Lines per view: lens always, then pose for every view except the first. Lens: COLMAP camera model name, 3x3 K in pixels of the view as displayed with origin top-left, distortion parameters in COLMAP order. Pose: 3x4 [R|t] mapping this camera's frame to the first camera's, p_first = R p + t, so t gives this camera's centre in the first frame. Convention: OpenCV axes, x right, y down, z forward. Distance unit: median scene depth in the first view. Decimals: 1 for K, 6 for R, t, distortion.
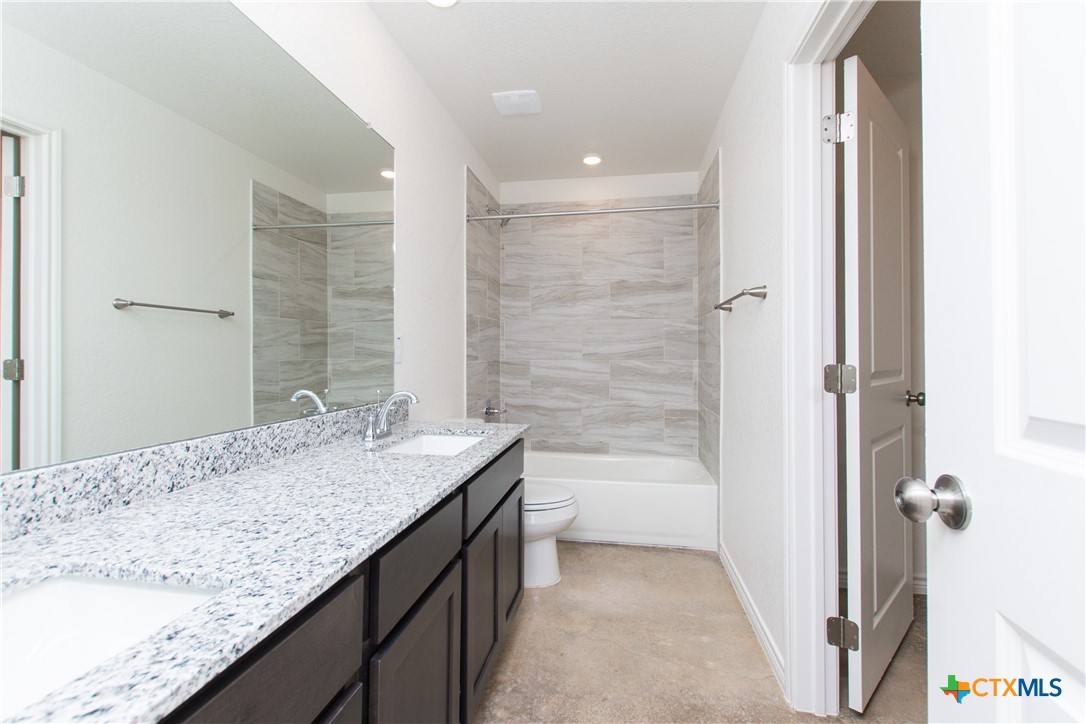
lens RADIAL K [[472.6, 0, 544.6], [0, 472.6, 349.1], [0, 0, 1]] dist [0.008700, -0.005629]
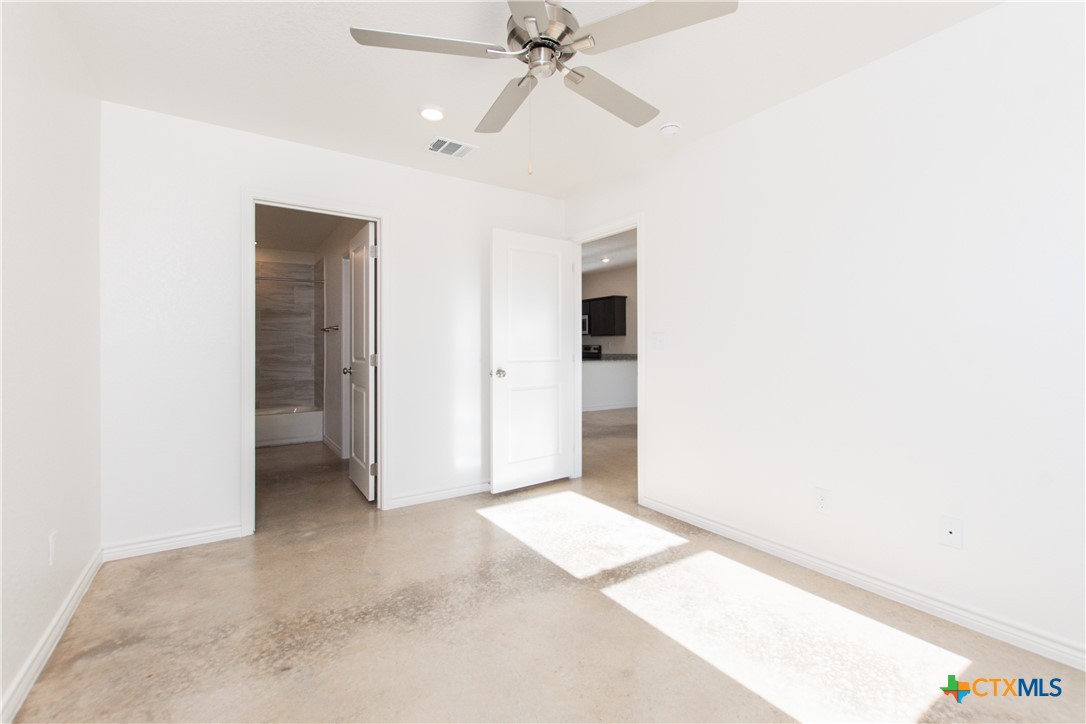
lens RADIAL K [[472.6, 0, 544.6], [0, 472.6, 349.1], [0, 0, 1]] dist [0.008700, -0.005629]
pose [[0.723024, 0.000255, 0.690823, -0.330909], [-0.000819, 1.000000, 0.000488, 0.000657], [-0.690822, -0.000918, 0.723024, -1.047740]]
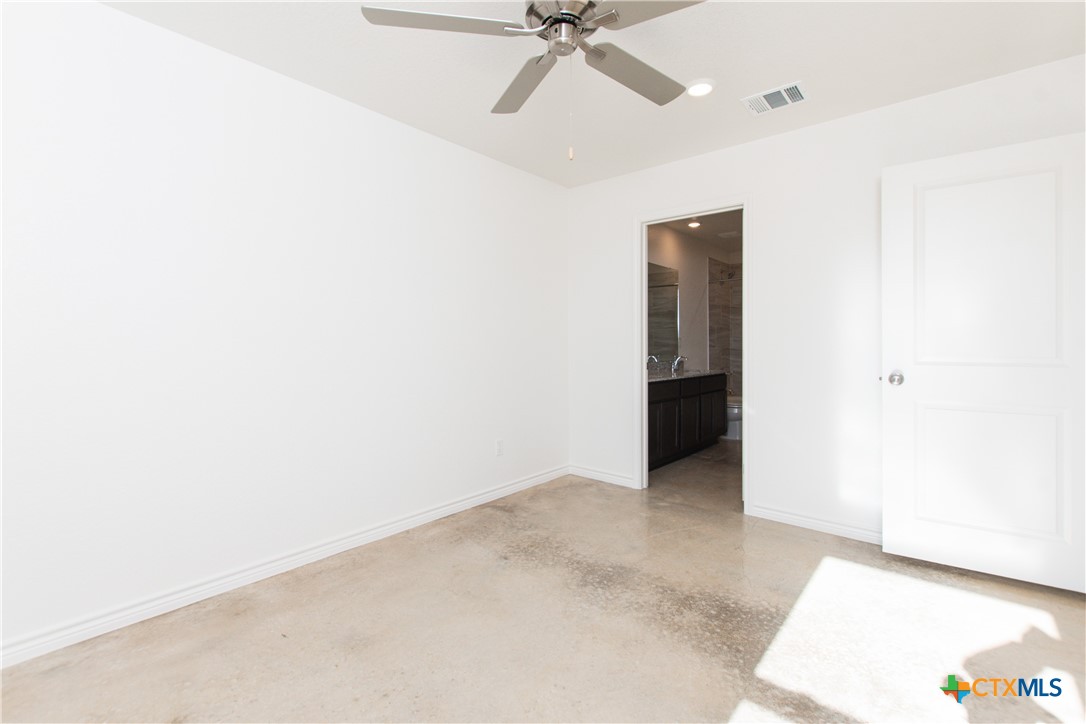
lens RADIAL K [[472.6, 0, 544.6], [0, 472.6, 349.1], [0, 0, 1]] dist [0.008700, -0.005629]
pose [[0.860728, 0.008515, -0.508994, 0.257793], [-0.000295, 0.999868, 0.016229, -0.002820], [0.509065, -0.013818, 0.860617, -1.104431]]
